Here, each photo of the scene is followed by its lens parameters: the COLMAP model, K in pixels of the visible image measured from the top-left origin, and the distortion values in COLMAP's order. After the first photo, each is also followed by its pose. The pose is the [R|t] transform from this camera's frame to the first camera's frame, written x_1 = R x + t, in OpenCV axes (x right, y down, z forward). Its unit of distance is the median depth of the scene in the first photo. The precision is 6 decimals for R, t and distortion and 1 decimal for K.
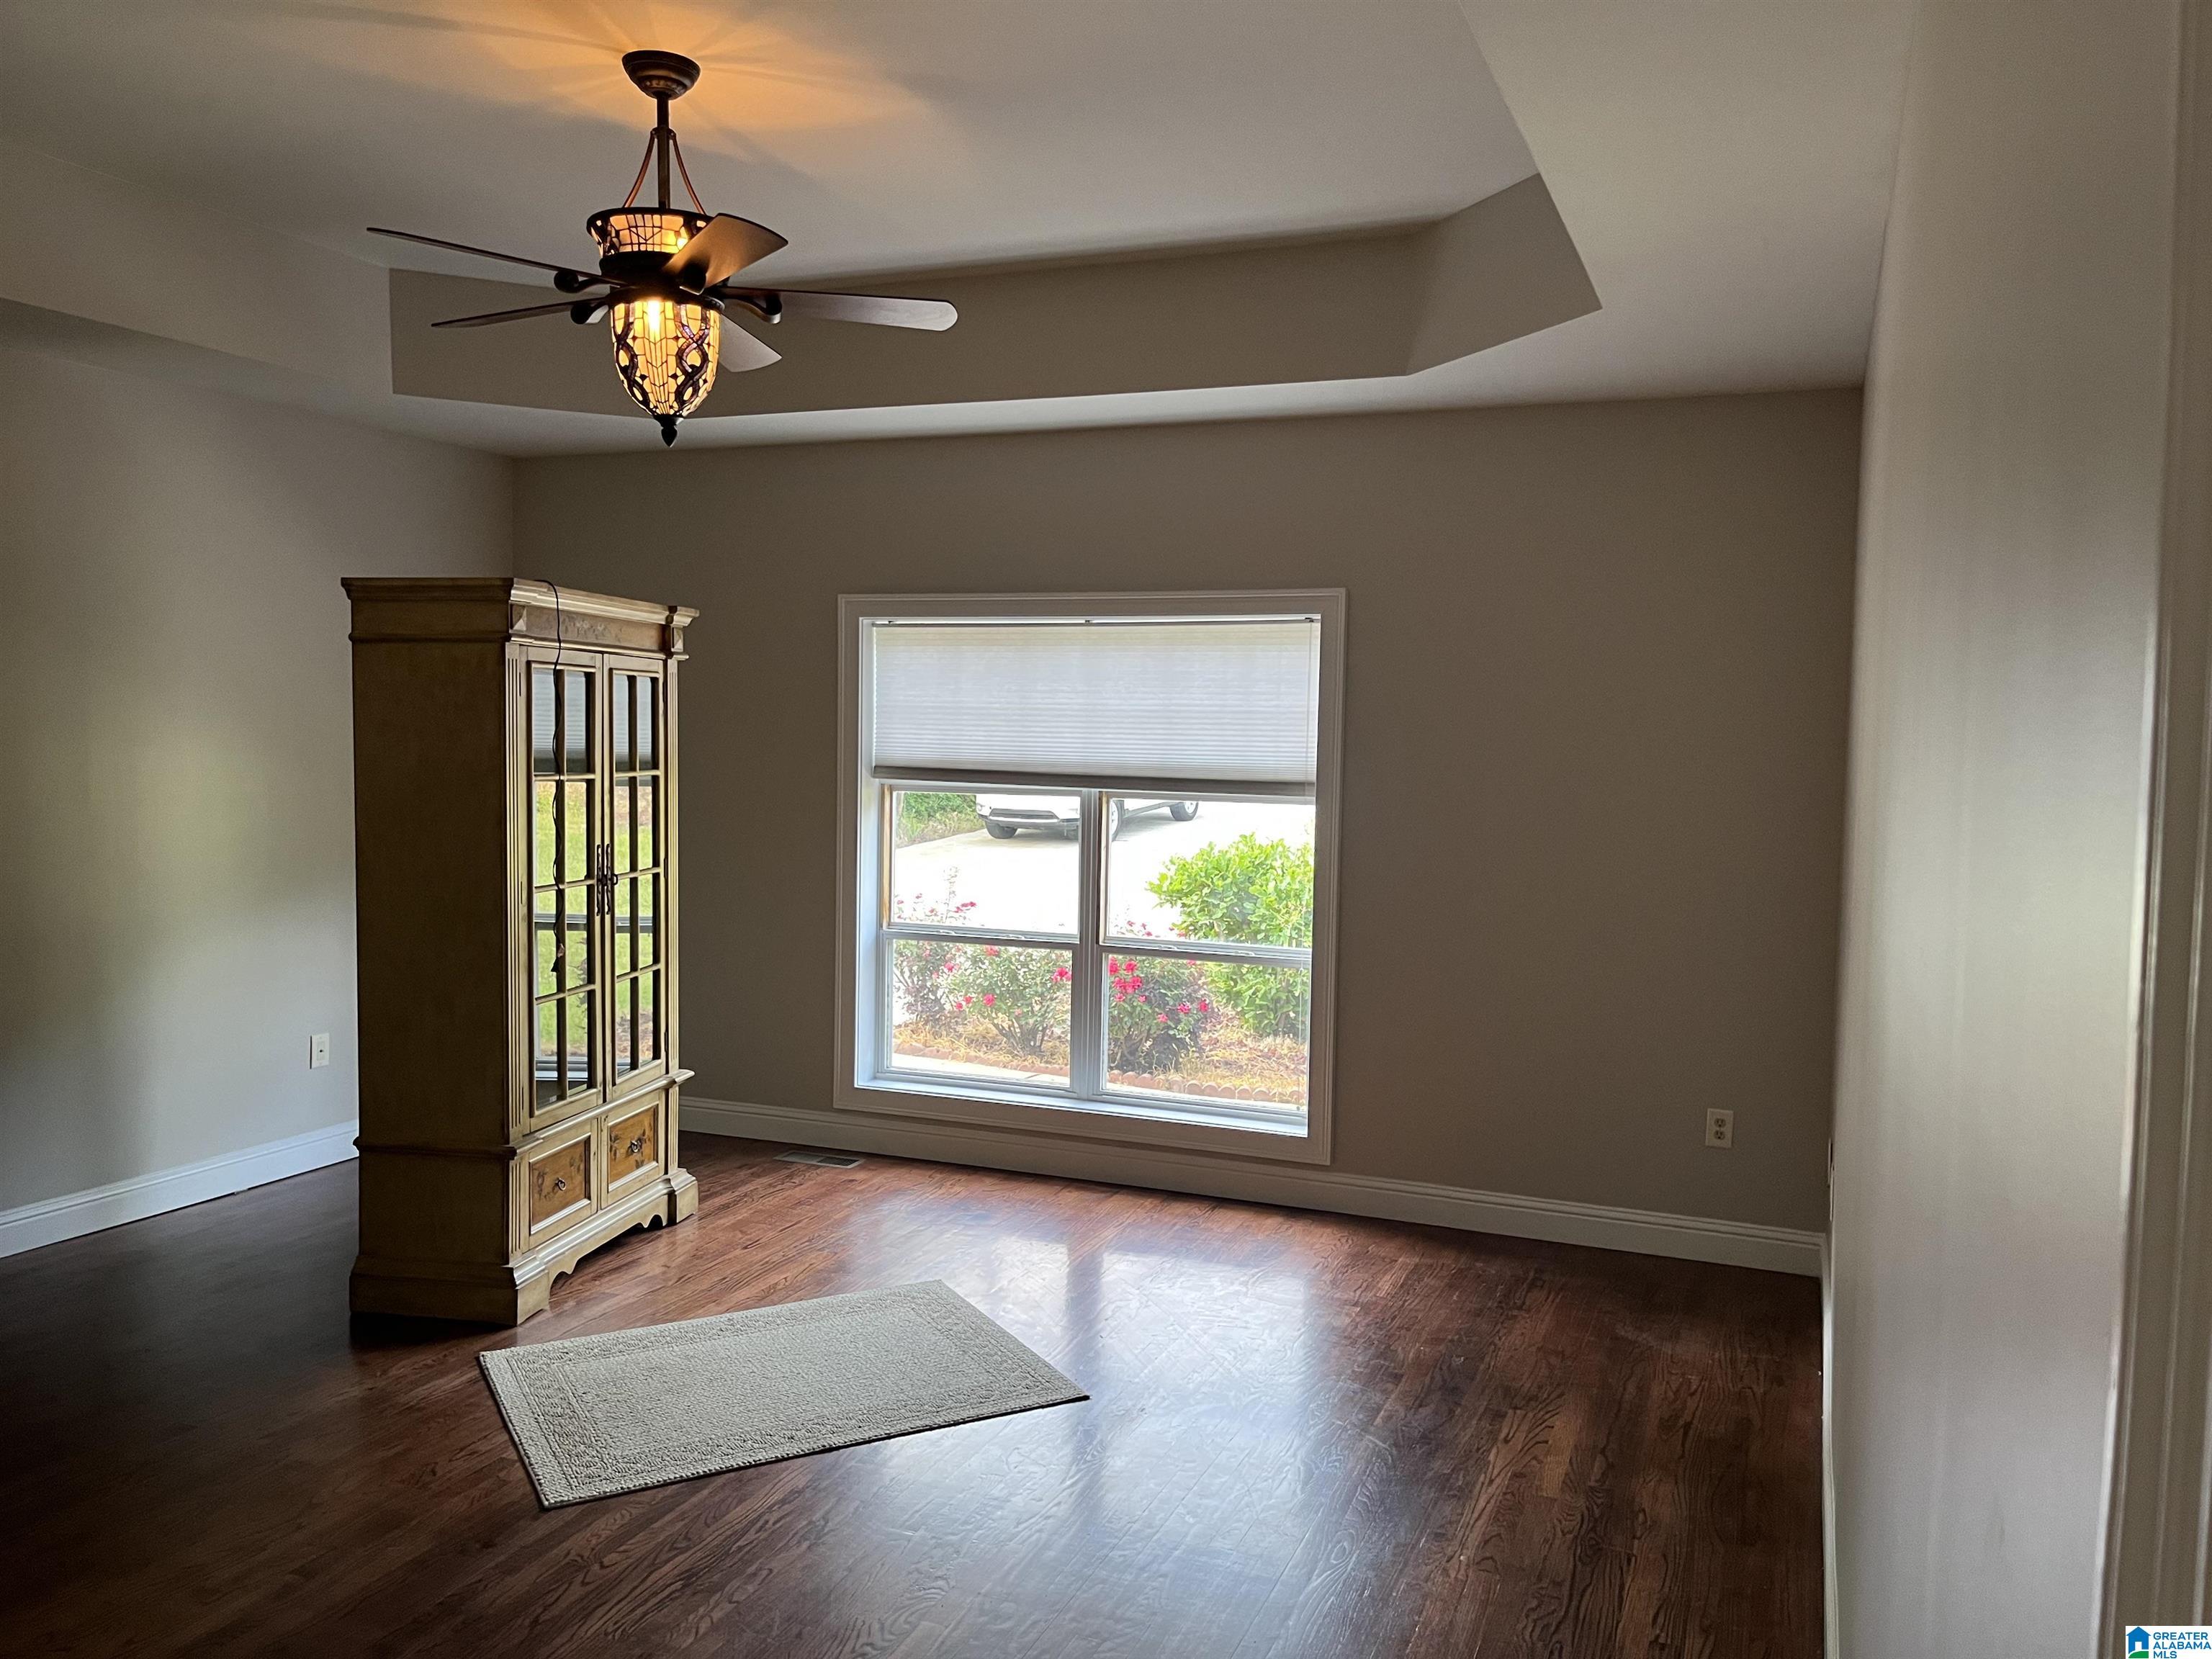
lens RADIAL K [[1669.7, 0, 1108.8], [0, 1669.7, 834.6], [0, 0, 1]] dist [0.050598, -0.062211]
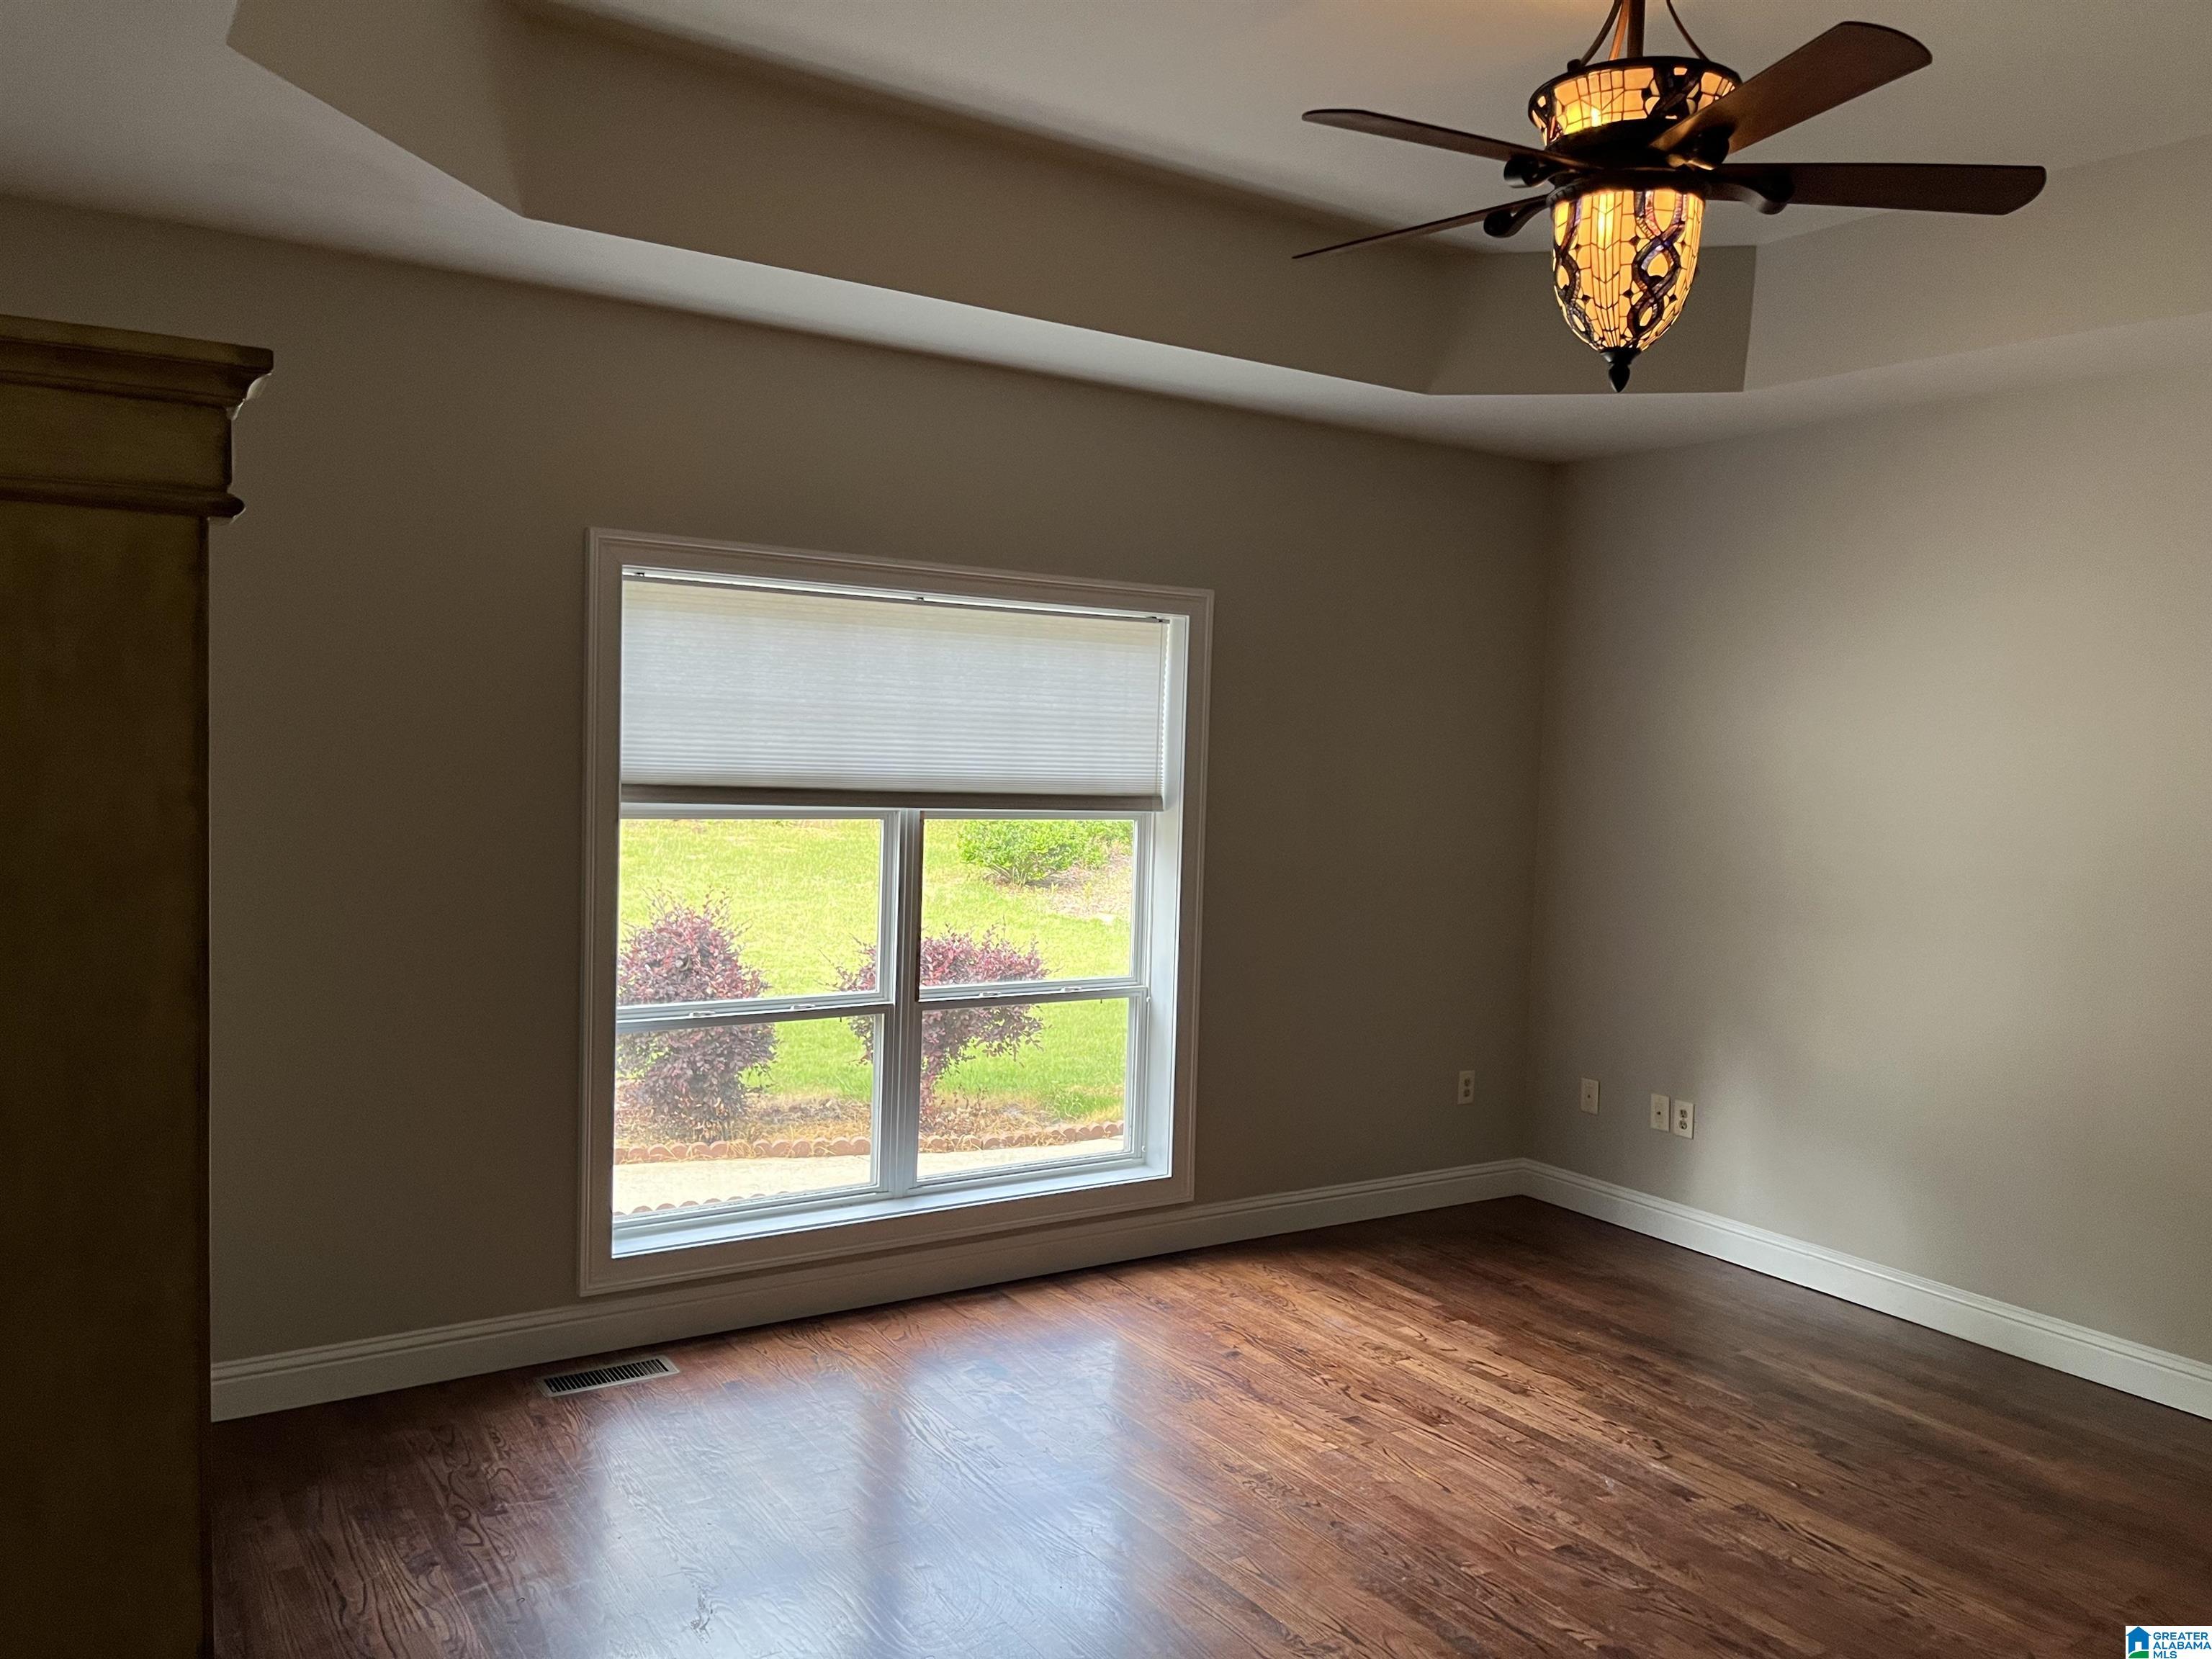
lens RADIAL K [[1669.7, 0, 1109.5], [0, 1669.7, 828.6], [0, 0, 1]] dist [0.050598, -0.062211]
pose [[0.571273, -0.041147, 0.819728, -0.645978], [0.030416, 0.999118, 0.028955, -0.039822], [-0.820196, 0.008391, 0.572021, 0.487606]]
